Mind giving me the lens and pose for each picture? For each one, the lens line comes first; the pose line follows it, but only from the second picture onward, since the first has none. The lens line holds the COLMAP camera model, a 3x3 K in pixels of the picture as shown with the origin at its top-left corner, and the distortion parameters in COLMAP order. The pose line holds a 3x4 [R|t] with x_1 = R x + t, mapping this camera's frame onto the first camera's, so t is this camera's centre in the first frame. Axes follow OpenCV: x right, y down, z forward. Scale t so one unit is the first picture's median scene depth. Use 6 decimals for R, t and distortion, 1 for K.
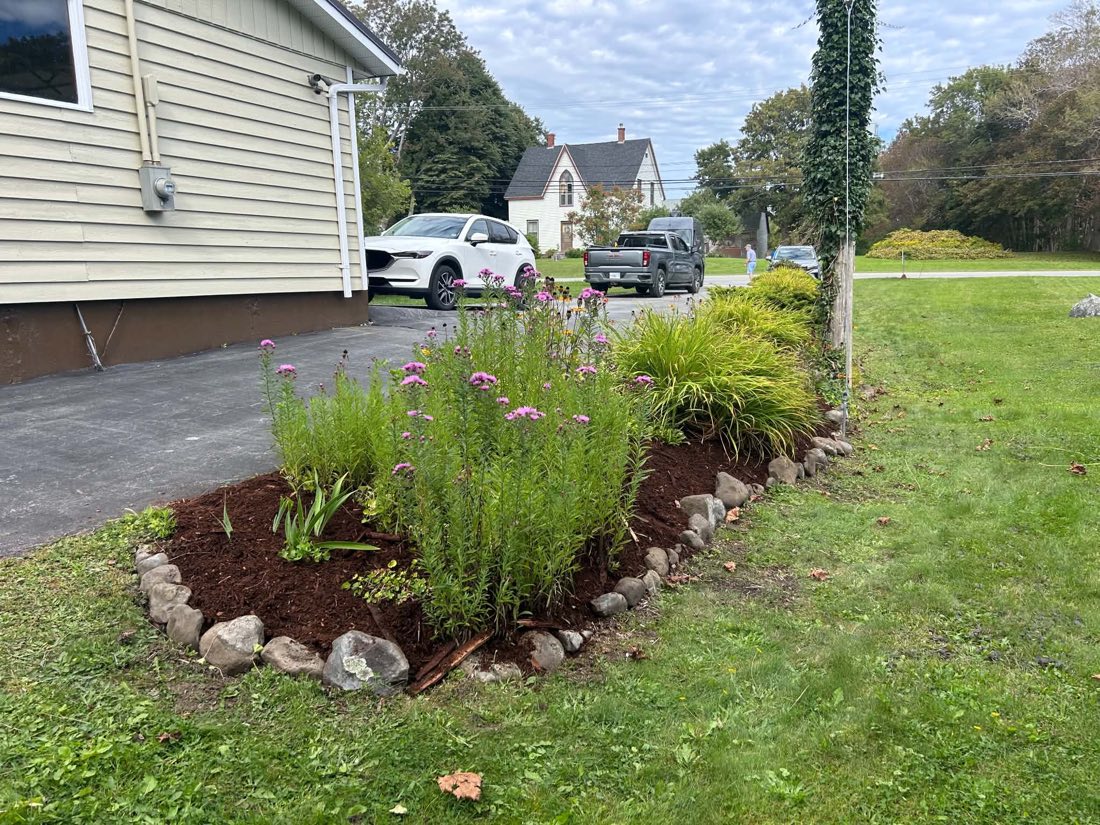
lens RADIAL K [[795.6, 0, 550.0], [0, 795.6, 412.5], [0, 0, 1]] dist [0.035115, -0.009766]
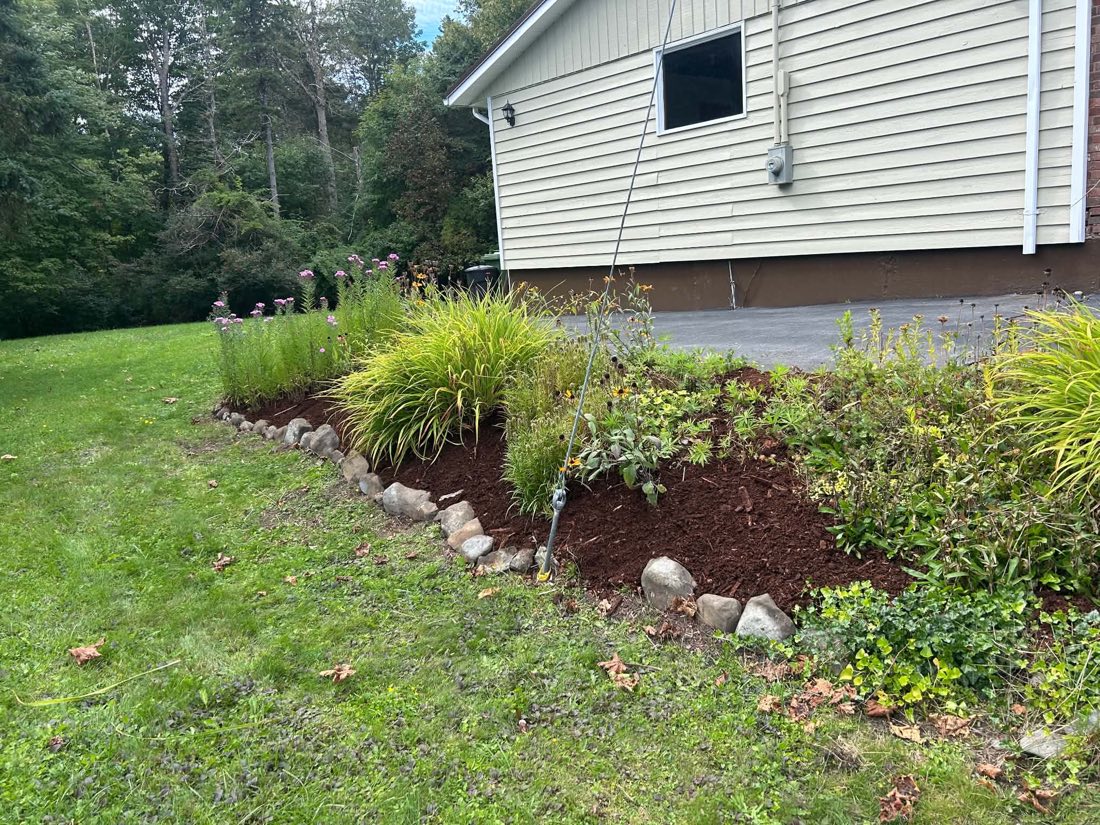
lens RADIAL K [[795.6, 0, 550.0], [0, 795.6, 412.5], [0, 0, 1]] dist [0.035115, -0.009766]
pose [[-0.347037, 0.236355, -0.907580, 0.491169], [-0.083548, 0.956084, 0.280933, -0.141435], [0.934123, 0.173320, -0.312049, 0.679998]]
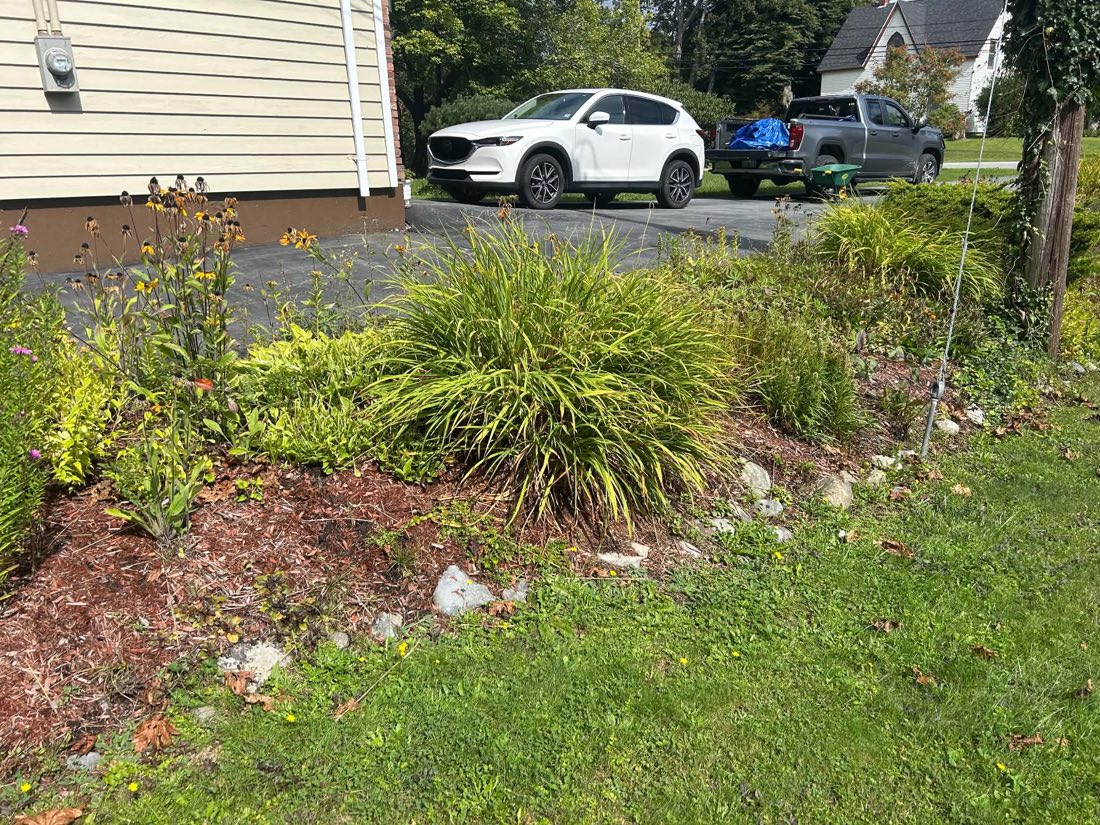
lens RADIAL K [[795.6, 0, 550.0], [0, 795.6, 412.5], [0, 0, 1]] dist [0.035115, -0.009766]
pose [[0.932320, 0.101775, -0.347019, 0.193885], [-0.054374, 0.988124, 0.143717, -0.040993], [0.357524, -0.115121, 0.926781, 0.215091]]
